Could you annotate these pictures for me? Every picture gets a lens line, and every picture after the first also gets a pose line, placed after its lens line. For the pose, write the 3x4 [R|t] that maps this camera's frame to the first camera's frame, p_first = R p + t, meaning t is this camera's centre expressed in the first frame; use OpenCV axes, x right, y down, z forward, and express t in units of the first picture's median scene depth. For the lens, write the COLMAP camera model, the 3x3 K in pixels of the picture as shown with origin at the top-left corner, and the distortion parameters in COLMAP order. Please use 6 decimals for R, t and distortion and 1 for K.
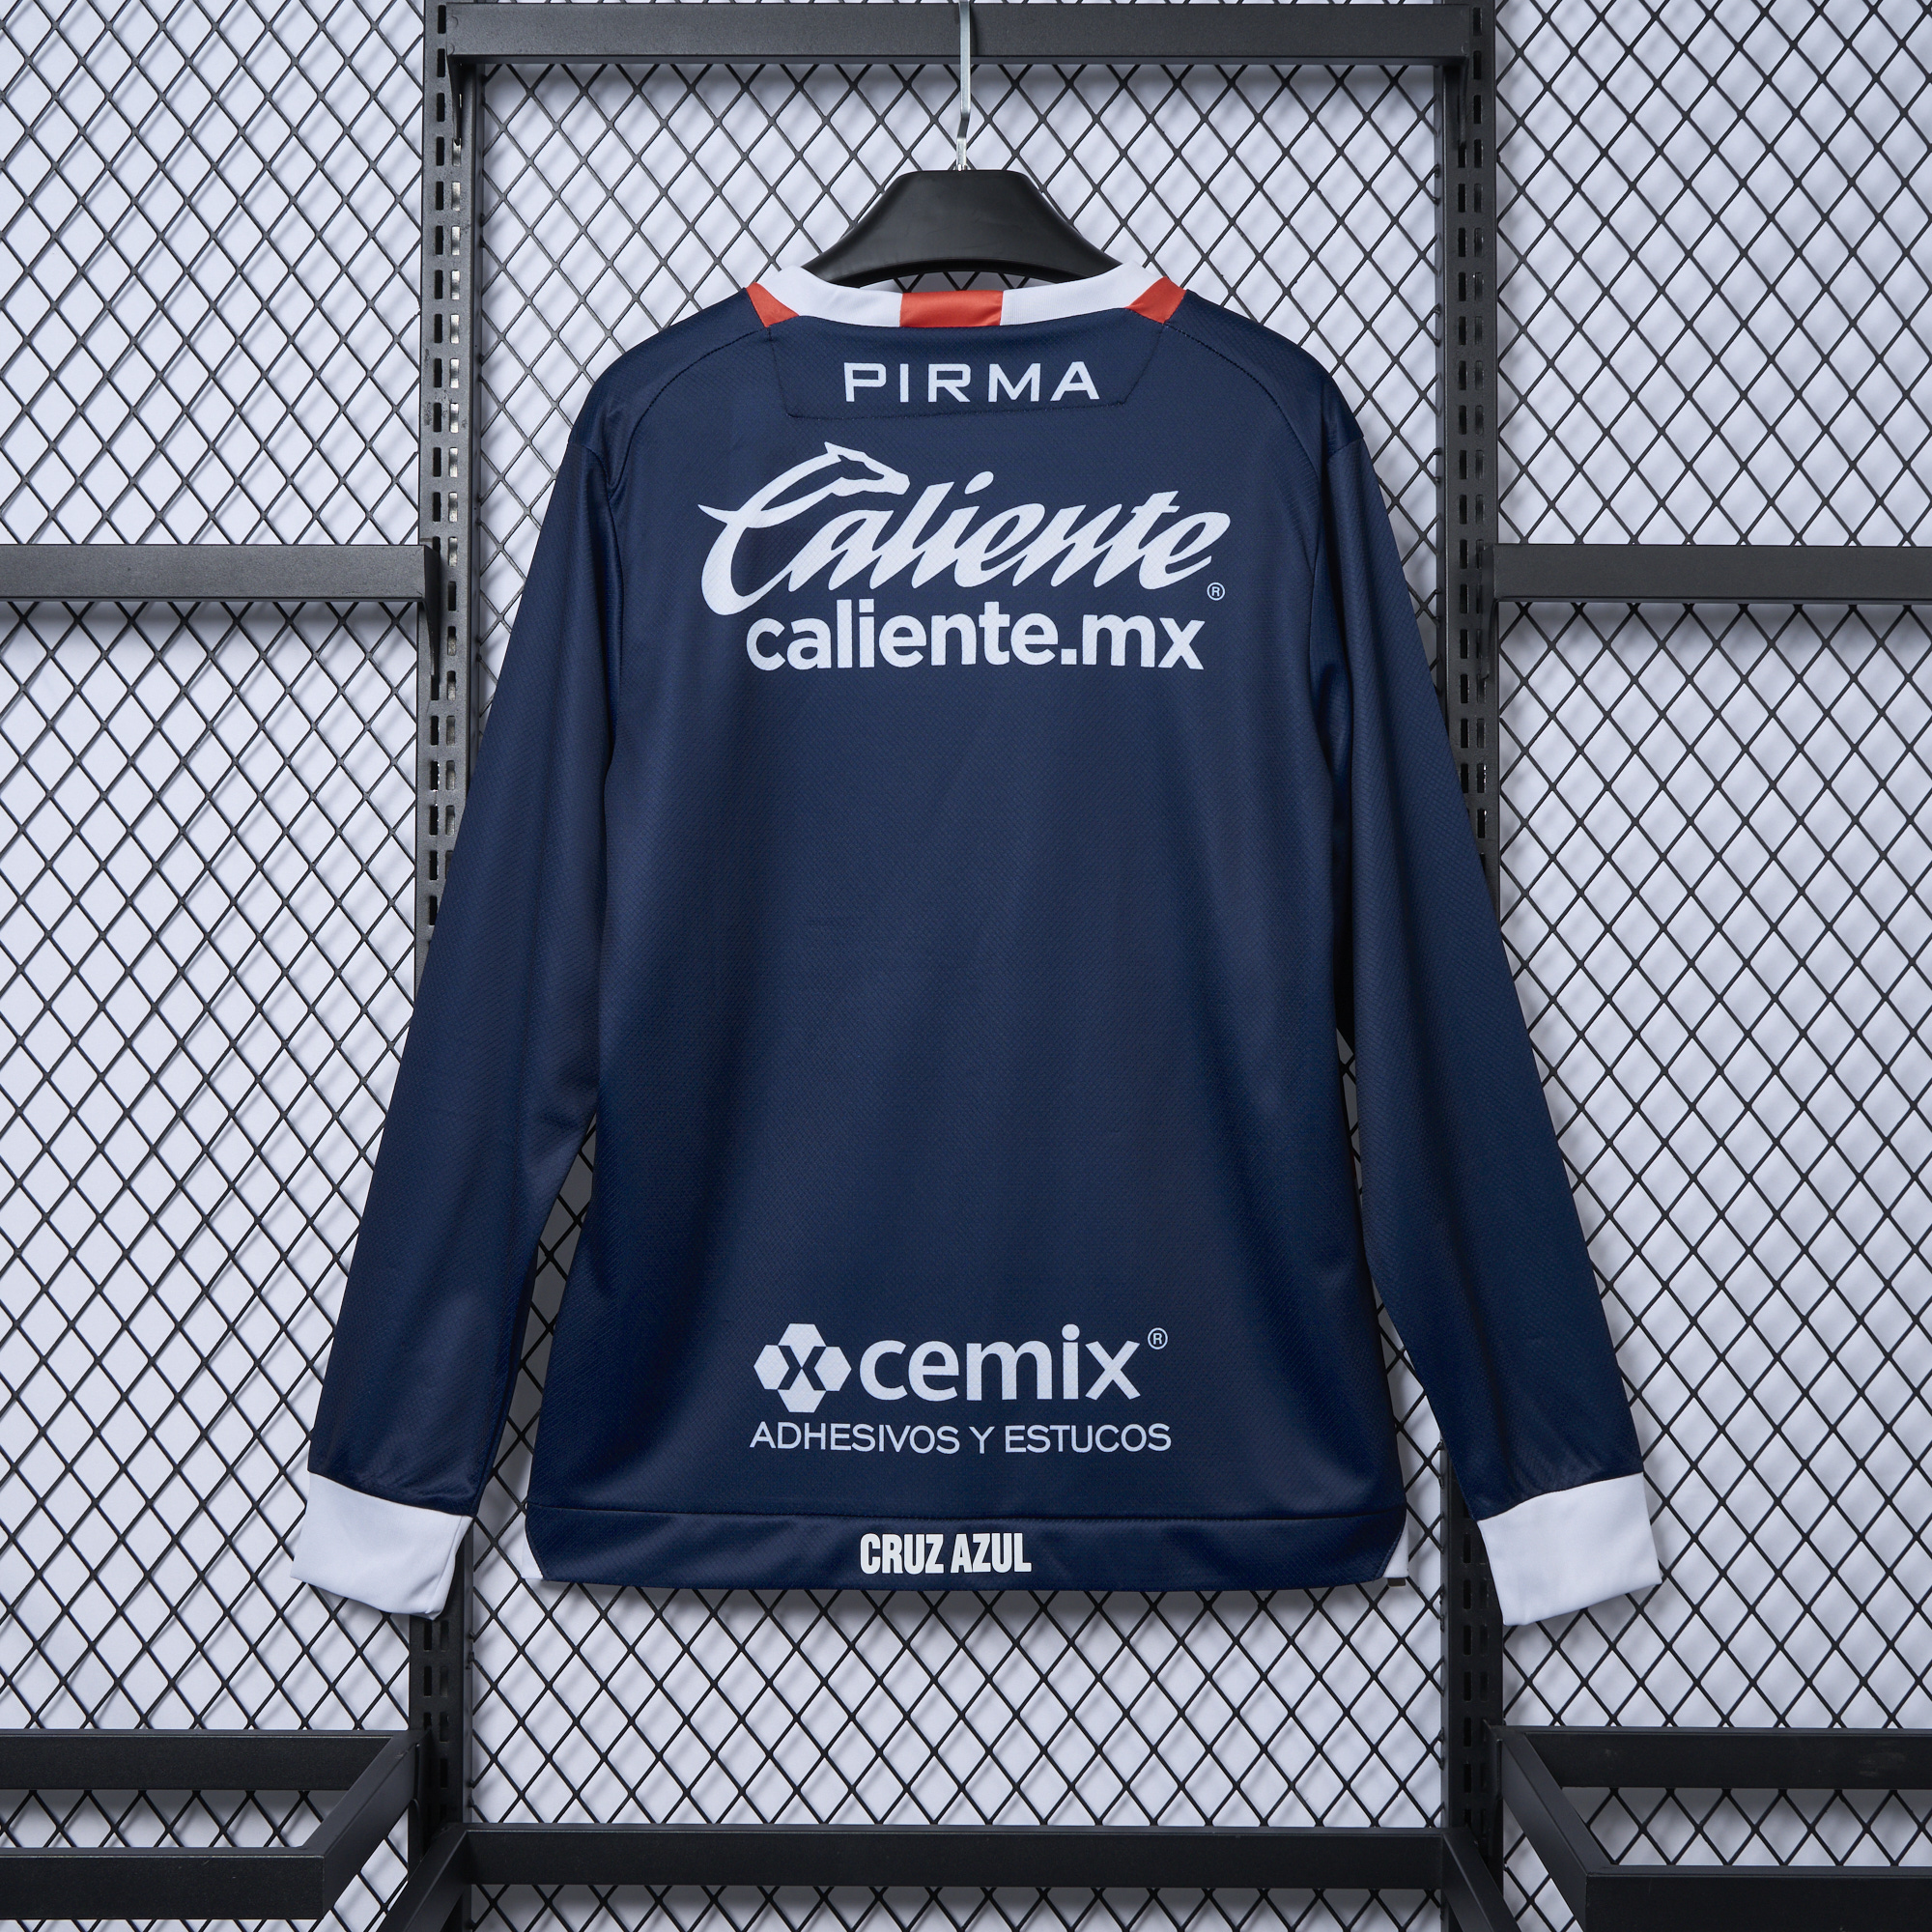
lens RADIAL K [[3636.3, 0, 992.2], [0, 3636.3, 916.7], [0, 0, 1]] dist [0.012416, 0.000000]
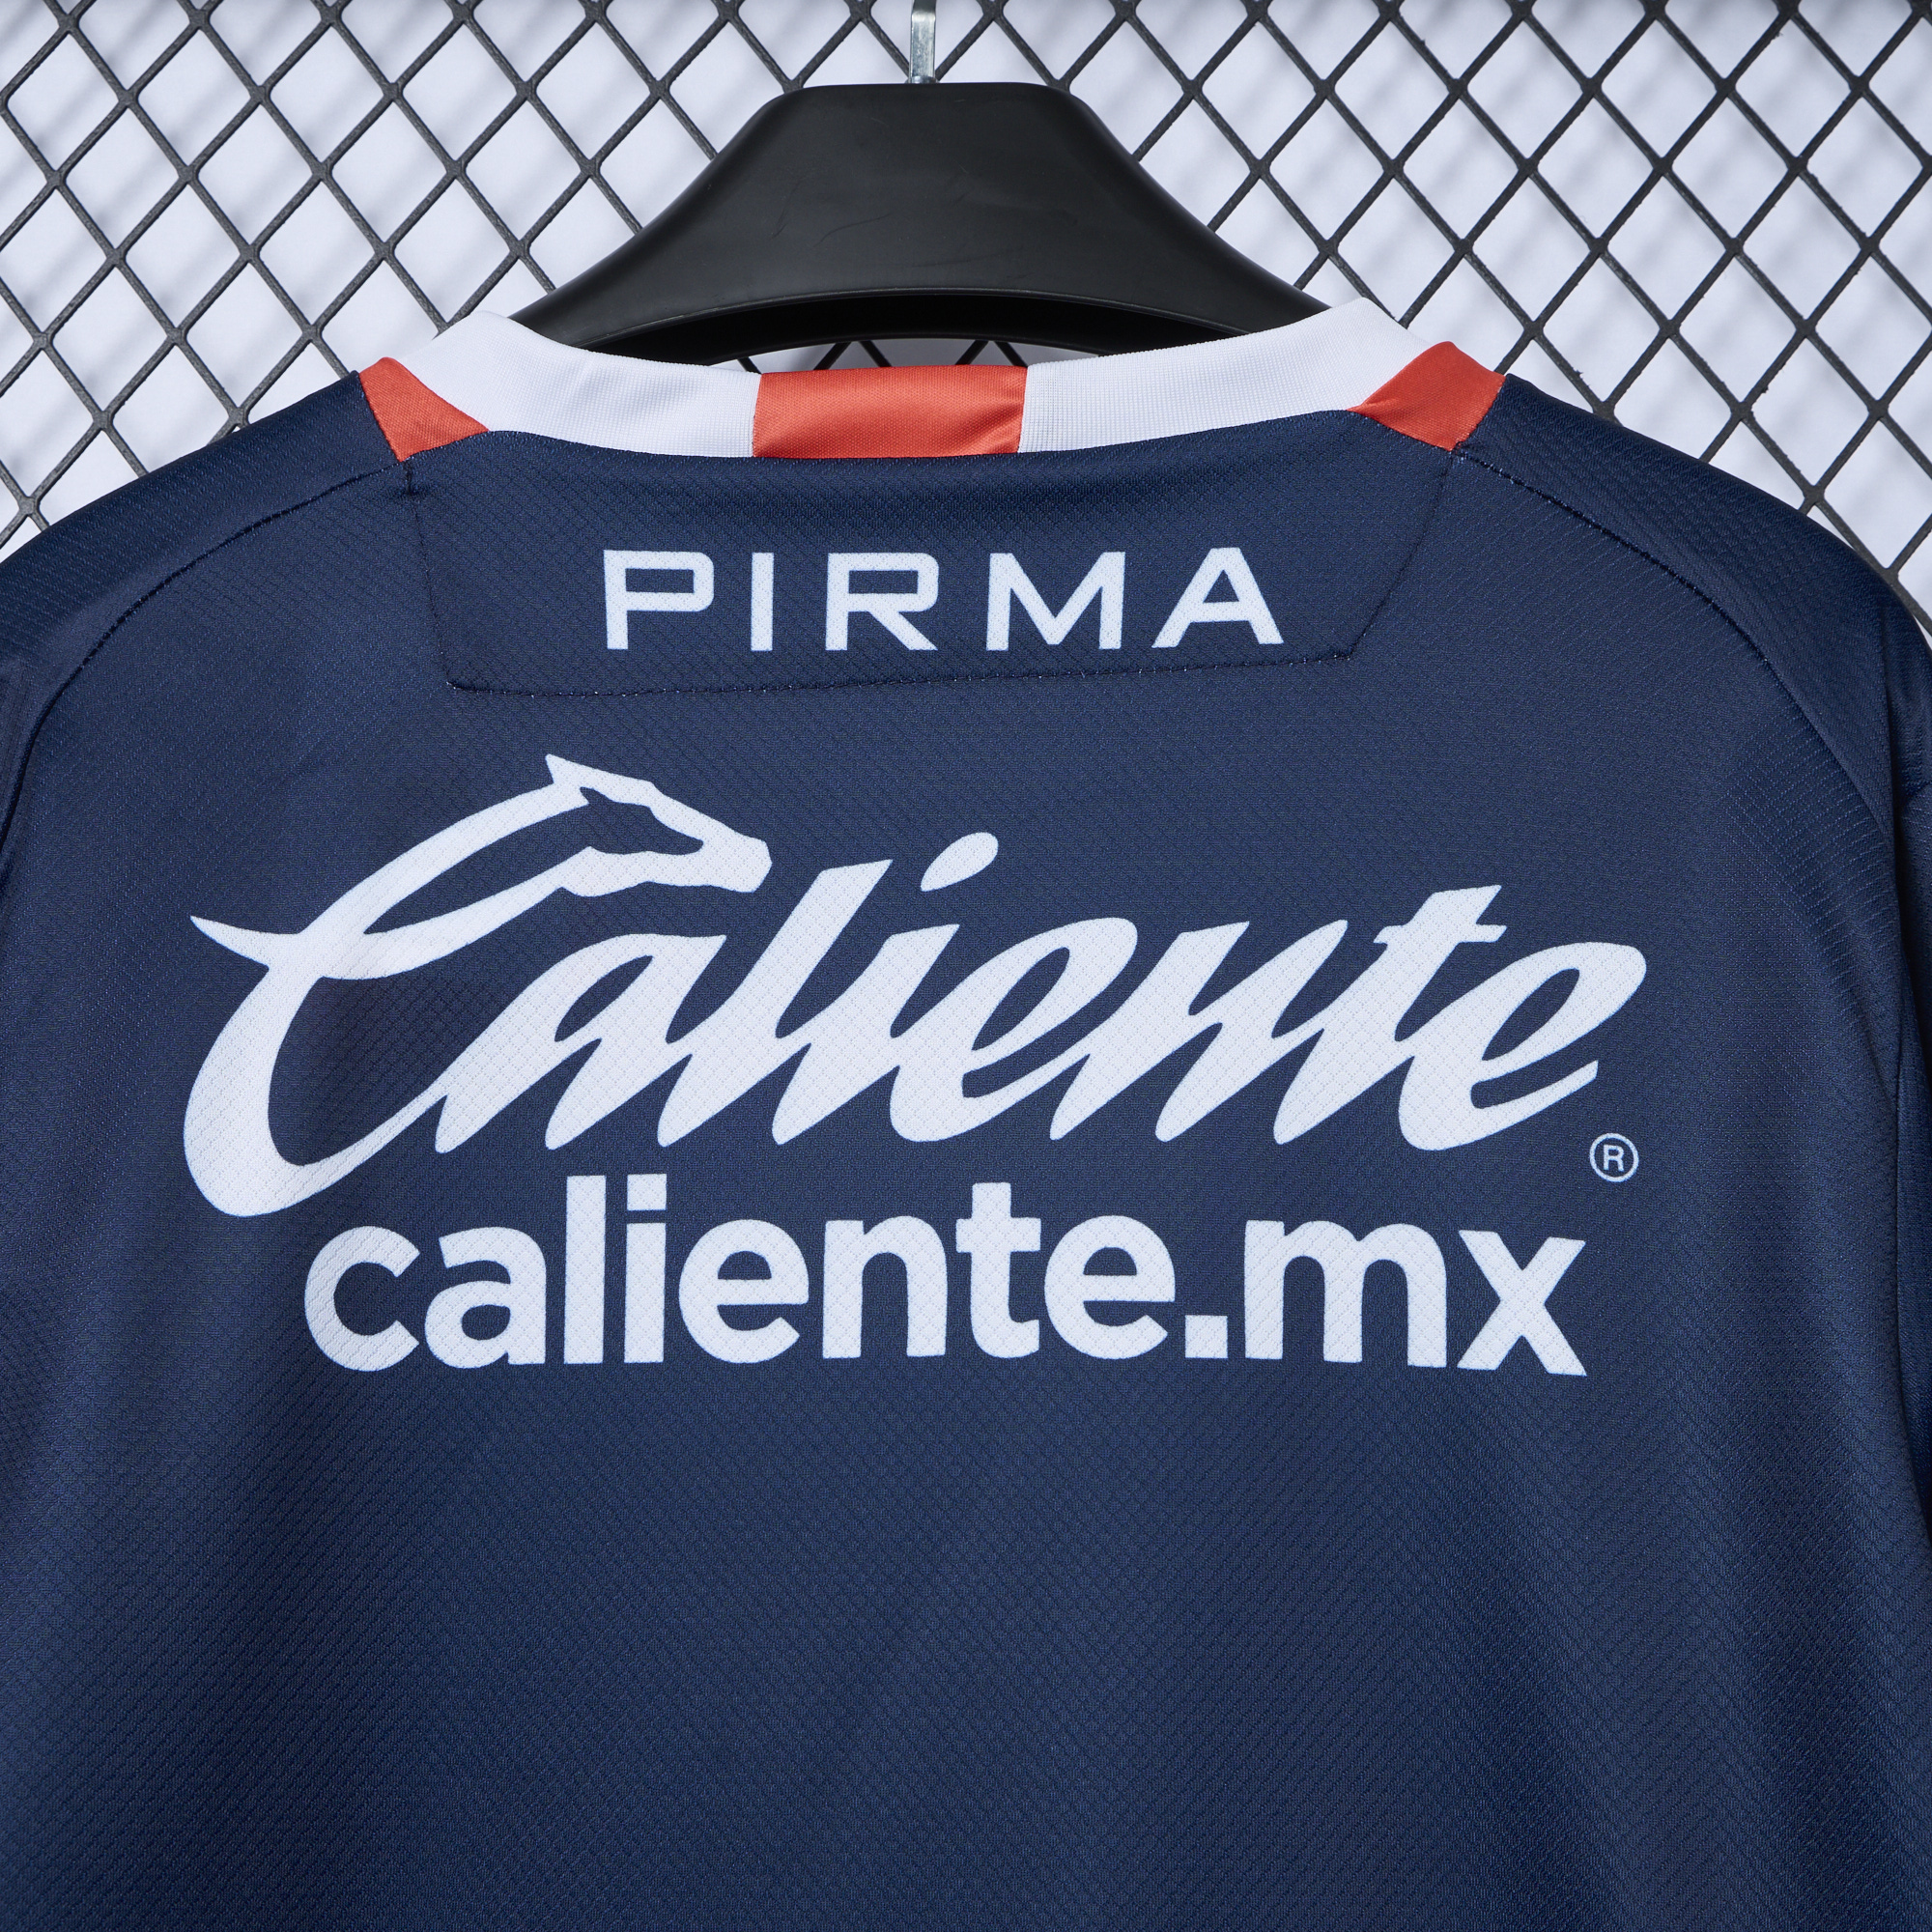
lens RADIAL K [[4490.4, 0, 980.7], [0, 4490.4, 967.5], [0, 0, 1]] dist [0.125861, 0.000000]
pose [[0.999960, 0.004370, -0.007792, 0.002032], [-0.005408, 0.990323, -0.138674, -0.042673], [0.007110, 0.138710, 0.990307, 0.515986]]
